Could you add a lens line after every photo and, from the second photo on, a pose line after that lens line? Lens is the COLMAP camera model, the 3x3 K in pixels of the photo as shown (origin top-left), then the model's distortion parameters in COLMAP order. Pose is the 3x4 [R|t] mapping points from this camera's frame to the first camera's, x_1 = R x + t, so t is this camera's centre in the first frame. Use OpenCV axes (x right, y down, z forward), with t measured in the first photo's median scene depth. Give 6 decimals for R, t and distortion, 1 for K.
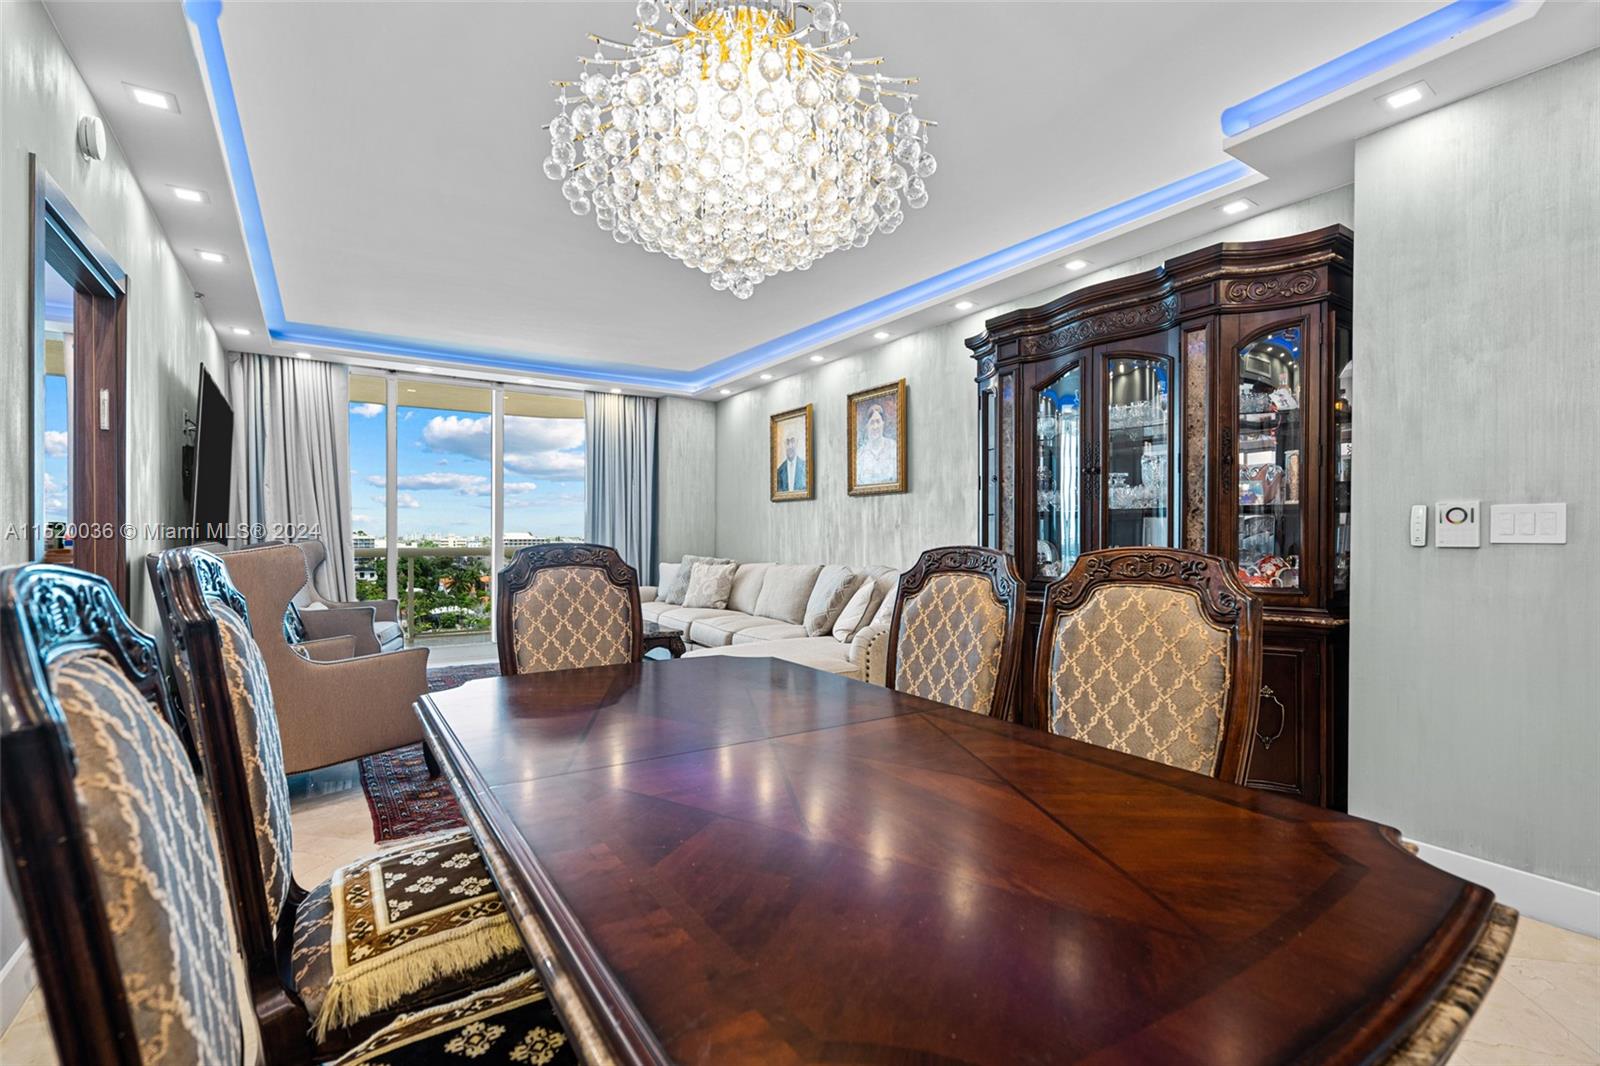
lens RADIAL K [[727.8, 0, 800.2], [0, 727.8, 531.6], [0, 0, 1]] dist [-0.000031, 0.001278]
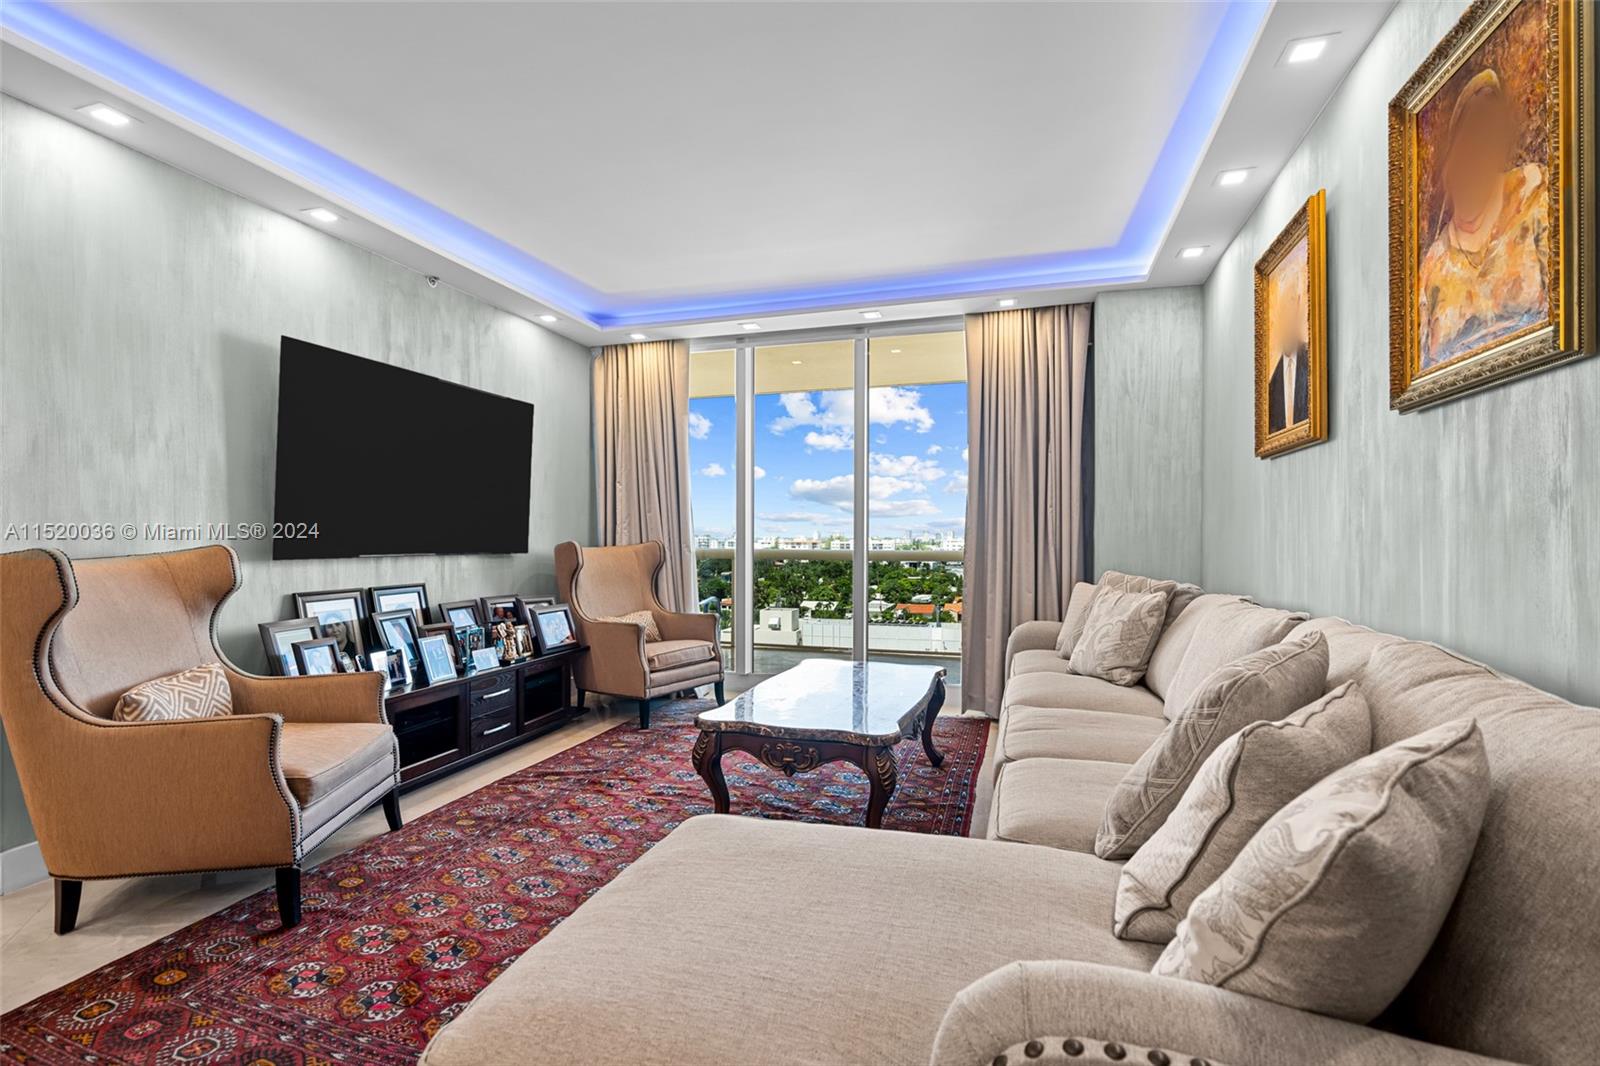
lens RADIAL K [[727.8, 0, 800.2], [0, 727.8, 531.6], [0, 0, 1]] dist [-0.000031, 0.001278]
pose [[0.631163, -0.005482, -0.775630, 0.134093], [0.004047, 0.999985, -0.003775, 0.004493], [0.775639, -0.000757, 0.631176, 0.520877]]
